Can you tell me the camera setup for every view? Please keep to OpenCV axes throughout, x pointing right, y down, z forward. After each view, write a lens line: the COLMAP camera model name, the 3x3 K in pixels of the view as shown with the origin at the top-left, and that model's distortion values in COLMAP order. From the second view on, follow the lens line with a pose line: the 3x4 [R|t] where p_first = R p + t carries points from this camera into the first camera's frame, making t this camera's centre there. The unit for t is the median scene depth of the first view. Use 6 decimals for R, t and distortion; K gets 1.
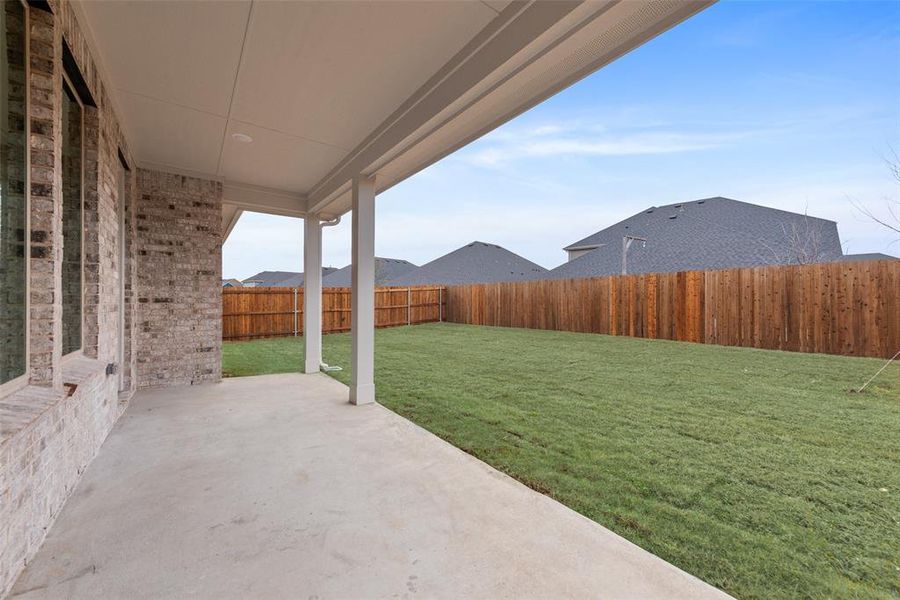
lens RADIAL K [[355.0, 0, 450.0], [0, 355.0, 300.0], [0, 0, 1]] dist [0.012172, -0.000174]
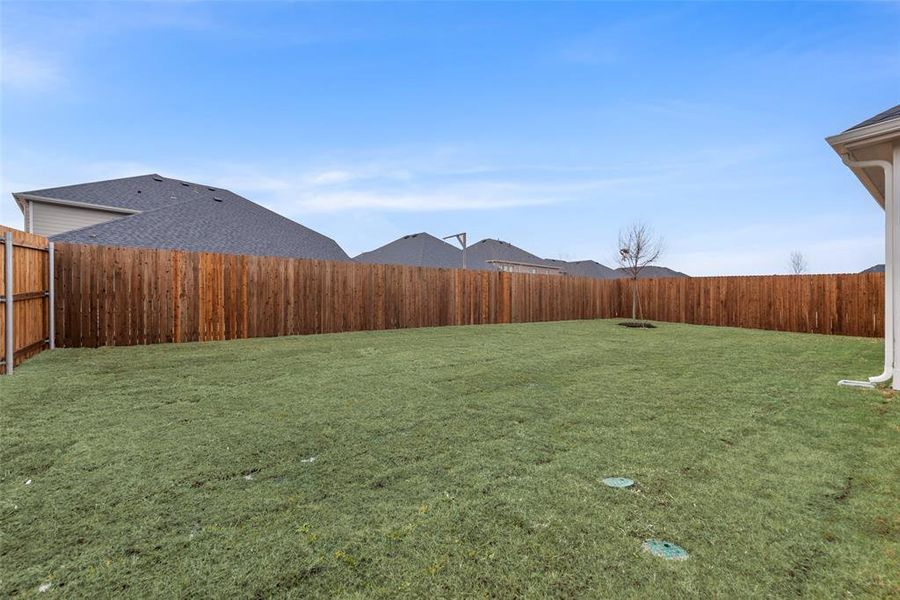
lens RADIAL K [[355.0, 0, 450.0], [0, 355.0, 300.0], [0, 0, 1]] dist [0.012172, -0.000174]
pose [[0.011898, -0.000134, 0.999929, -0.525726], [-0.004266, 0.999991, 0.000184, 0.021645], [-0.999920, -0.004268, 0.011897, 0.918057]]
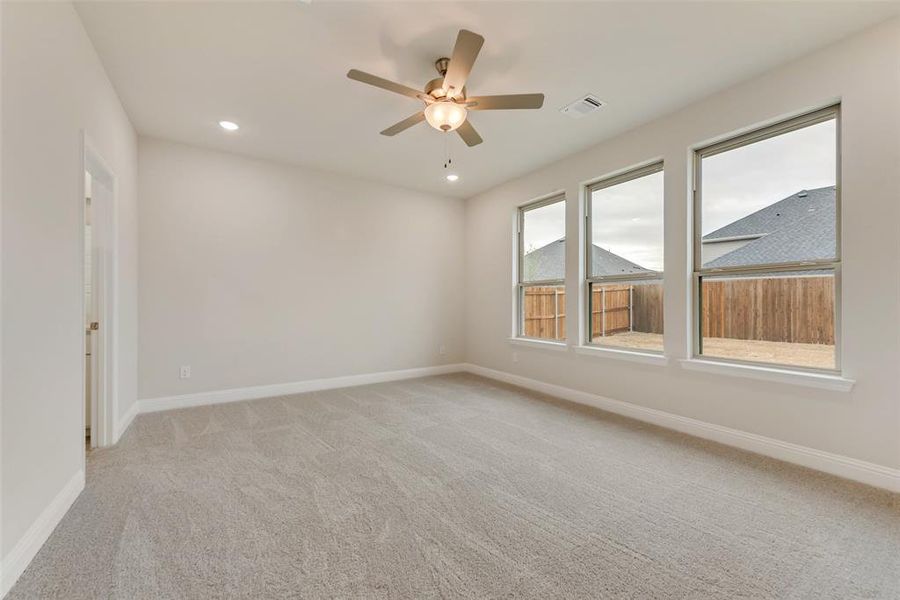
lens RADIAL K [[355.0, 0, 450.0], [0, 355.0, 300.0], [0, 0, 1]] dist [0.012172, -0.000174]
pose [[0.998613, -0.003108, -0.052558, -0.559401], [0.002943, 0.999990, -0.003228, -0.007670], [0.052568, 0.003069, 0.998613, 0.298711]]
